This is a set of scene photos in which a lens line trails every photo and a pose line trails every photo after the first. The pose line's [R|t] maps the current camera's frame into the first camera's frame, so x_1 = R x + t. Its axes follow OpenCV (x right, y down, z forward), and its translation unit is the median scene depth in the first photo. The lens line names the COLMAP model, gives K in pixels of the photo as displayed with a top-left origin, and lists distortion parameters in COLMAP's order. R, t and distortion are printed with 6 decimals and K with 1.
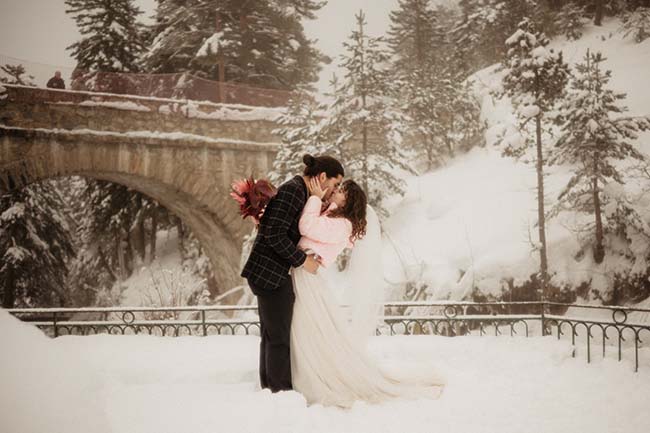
lens RADIAL K [[610.0, 0, 363.4], [0, 610.0, 218.9], [0, 0, 1]] dist [-0.032599, -0.009109]
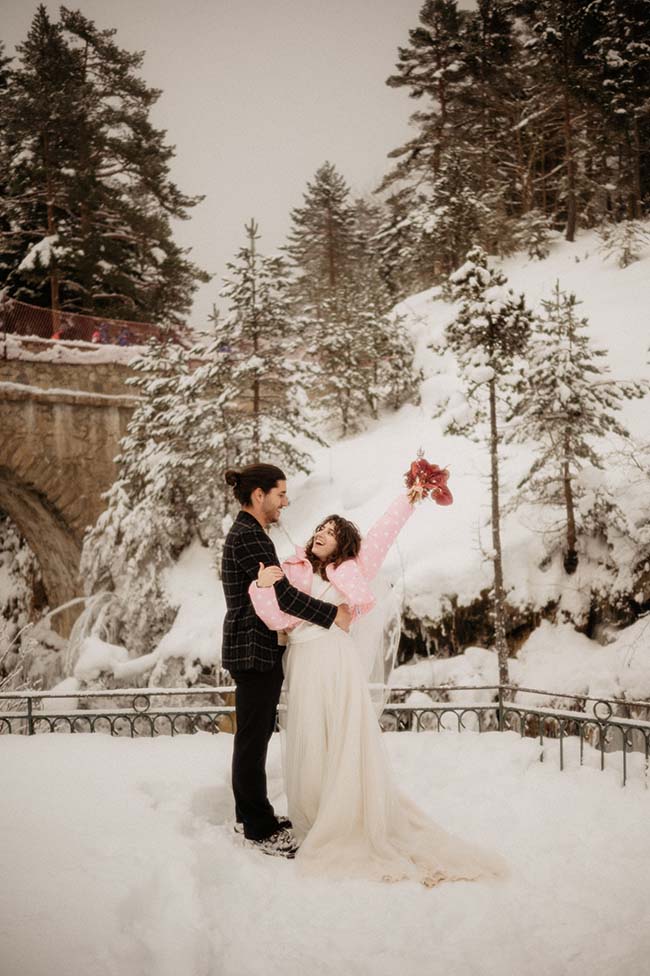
lens RADIAL K [[838.8, 0, 325.0], [0, 838.8, 488.0], [0, 0, 1]] dist [-0.032575, -0.008513]
pose [[0.996269, 0.007374, 0.085988, -0.001786], [-0.006924, 0.999961, -0.005529, -0.025410], [-0.086026, 0.004913, 0.996281, 0.001550]]
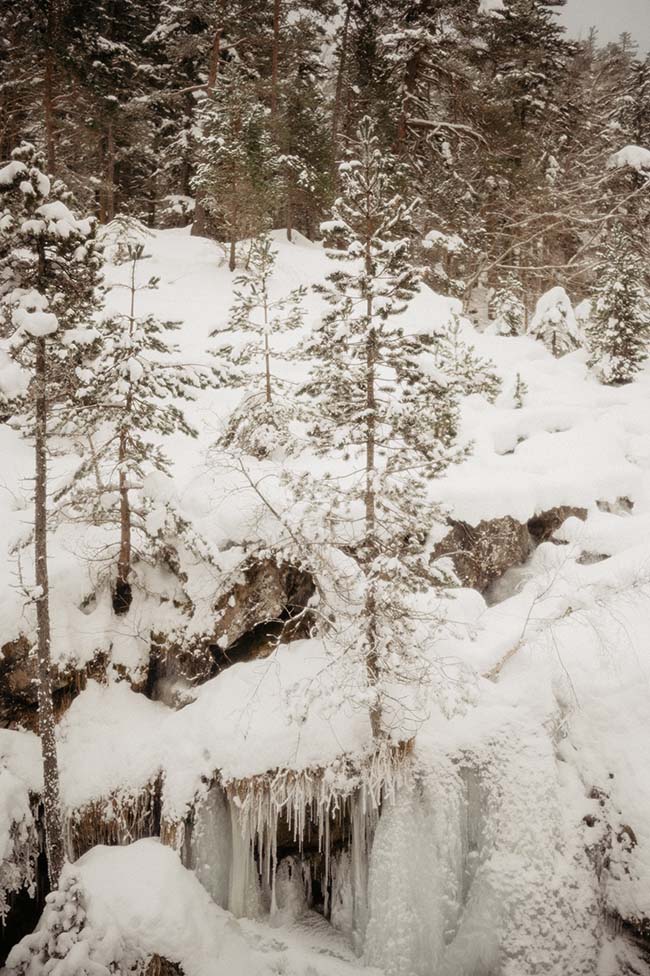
lens RADIAL K [[912.3, 0, 312.7], [0, 912.3, 491.5], [0, 0, 1]] dist [-0.032616, -0.006831]
pose [[0.774193, 0.029925, 0.632242, -0.013639], [-0.007358, 0.999240, -0.038285, -0.011281], [-0.632907, 0.024987, 0.773824, 0.230071]]
